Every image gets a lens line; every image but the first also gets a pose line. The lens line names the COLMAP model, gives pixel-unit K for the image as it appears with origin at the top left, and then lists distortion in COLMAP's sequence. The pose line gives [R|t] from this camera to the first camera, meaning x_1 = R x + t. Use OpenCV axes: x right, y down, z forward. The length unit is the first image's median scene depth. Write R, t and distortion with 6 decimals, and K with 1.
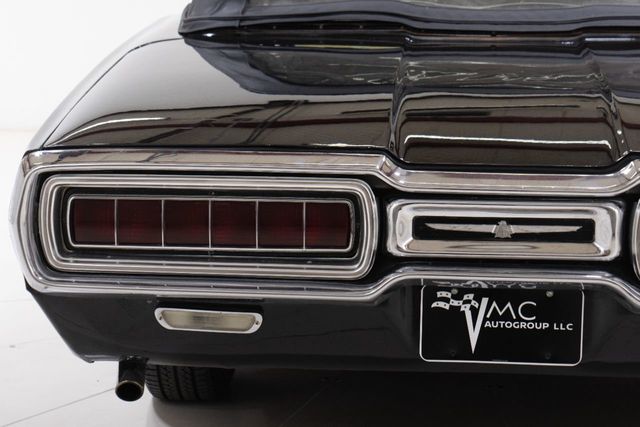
lens RADIAL K [[1905.1, 0, 298.5], [0, 1905.1, 247.1], [0, 0, 1]] dist [0.245248, 0.000000]
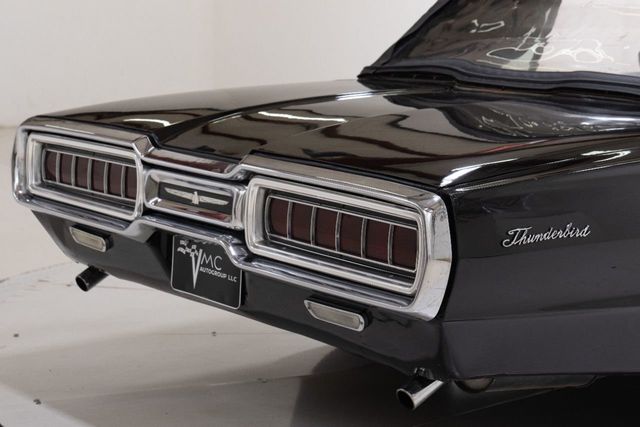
lens RADIAL K [[1410.3, 0, 318.9], [0, 1410.3, 213.4], [0, 0, 1]] dist [0.021993, 0.000000]
pose [[0.695144, 0.123867, -0.708119, 0.867588], [-0.170477, 0.985349, 0.005008, -0.018133], [0.698364, 0.117237, 0.706076, 0.342997]]
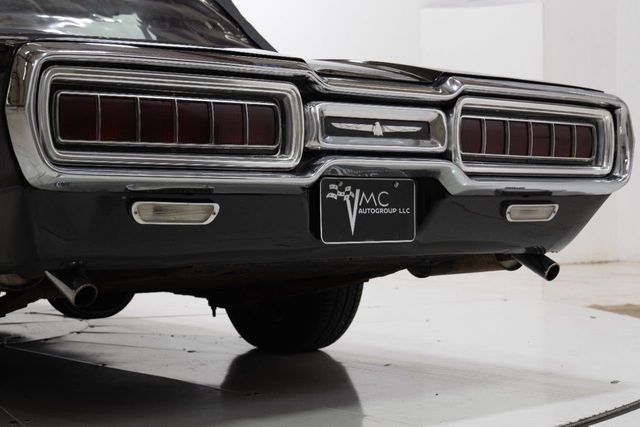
lens RADIAL K [[1256.1, 0, 319.8], [0, 1256.1, 215.0], [0, 0, 1]] dist [0.040849, 0.000000]
pose [[0.706269, -0.012836, 0.707828, -0.493535], [0.148048, 0.980406, -0.129943, 0.144483], [-0.692291, 0.196567, 0.694330, 0.456976]]
